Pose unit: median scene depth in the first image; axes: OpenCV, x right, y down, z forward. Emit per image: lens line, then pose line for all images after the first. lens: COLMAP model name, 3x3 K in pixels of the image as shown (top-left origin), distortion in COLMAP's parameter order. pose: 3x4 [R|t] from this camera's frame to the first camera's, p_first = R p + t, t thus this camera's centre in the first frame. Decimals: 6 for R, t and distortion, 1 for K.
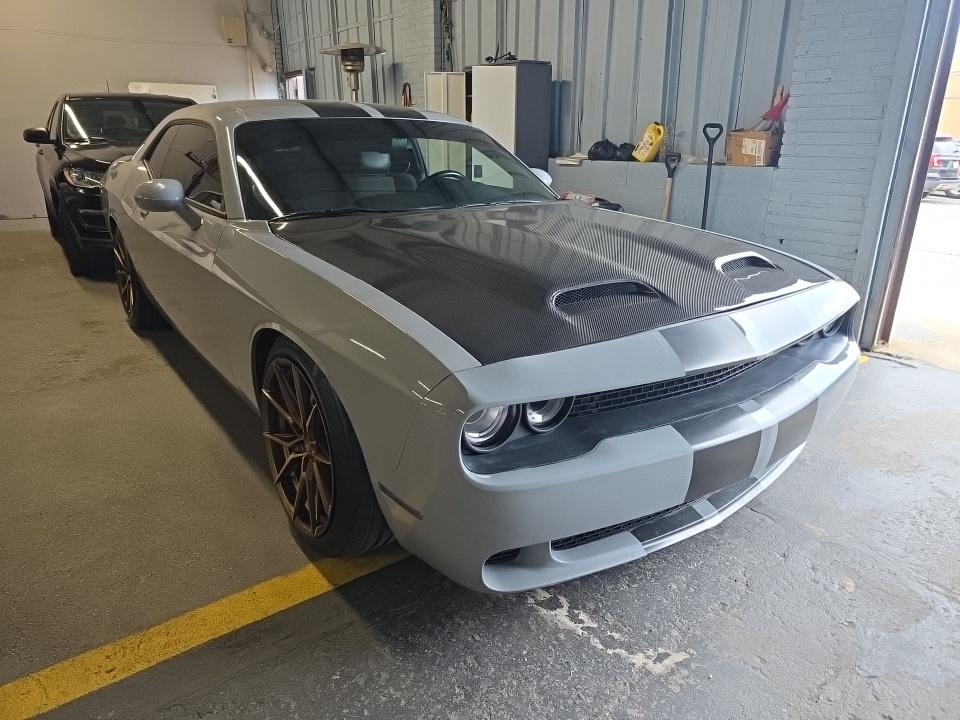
lens RADIAL K [[640.6, 0, 480.2], [0, 640.6, 354.4], [0, 0, 1]] dist [0.028713, -0.001678]
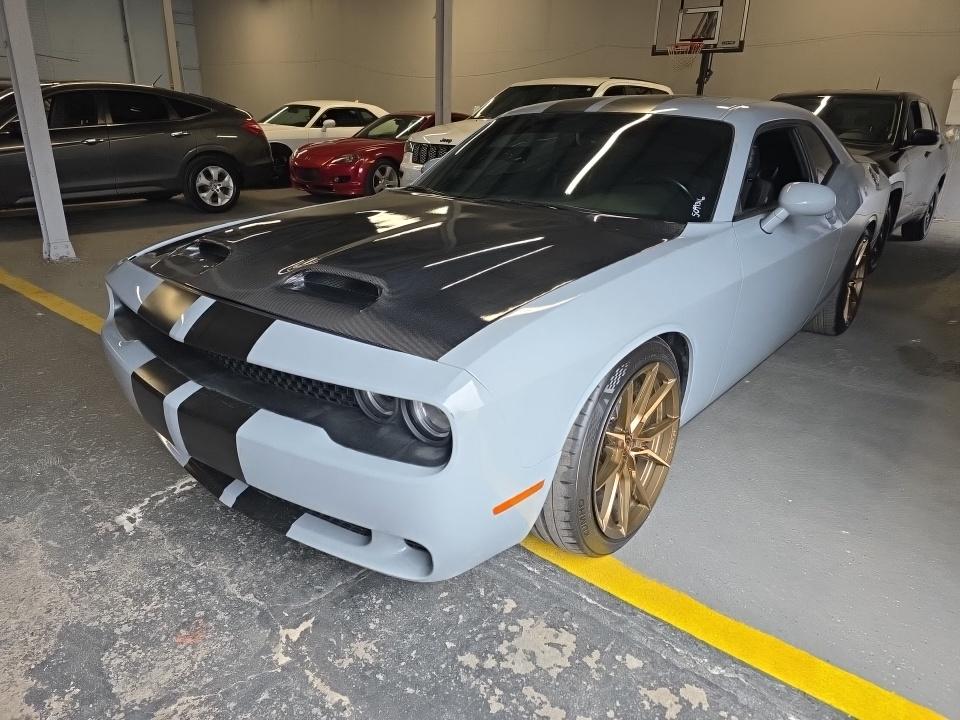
lens RADIAL K [[637.5, 0, 480.0], [0, 637.5, 360.0], [0, 0, 1]] dist [0.051854, -0.050383]
pose [[0.236878, 0.336911, -0.911252, 0.468823], [-0.330134, 0.910048, 0.250648, -0.120056], [0.913729, 0.241462, 0.326796, 0.346716]]
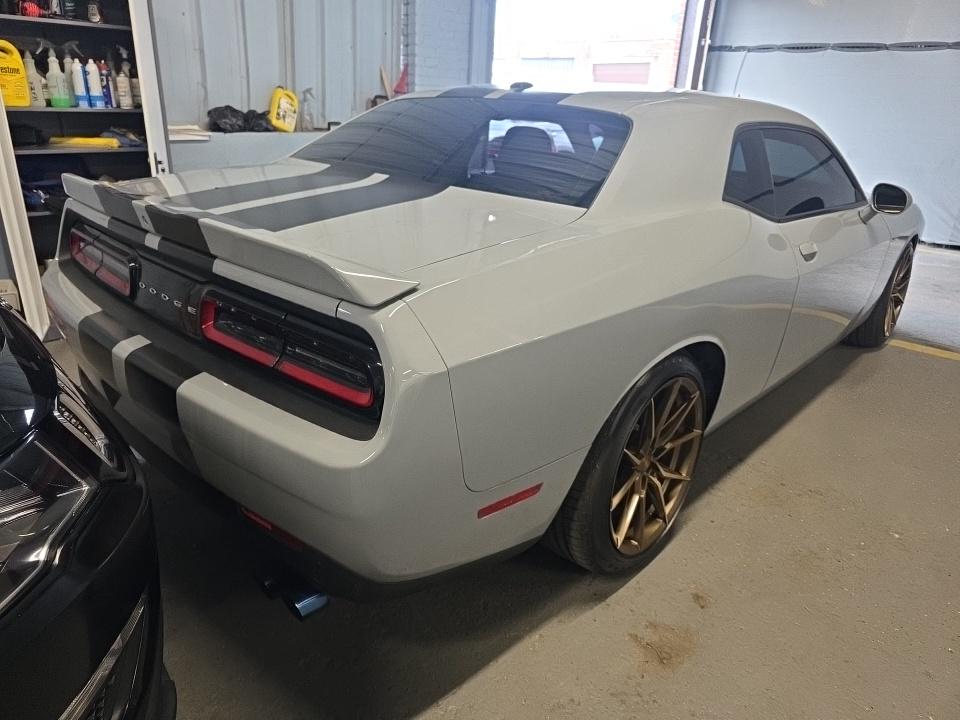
lens RADIAL K [[637.5, 0, 480.0], [0, 637.5, 360.0], [0, 0, 1]] dist [0.051854, -0.050383]
pose [[-0.186505, -0.369002, 0.910524, -0.708472], [0.269179, 0.872127, 0.408578, -0.307899], [-0.944859, 0.321296, -0.063328, 0.882368]]
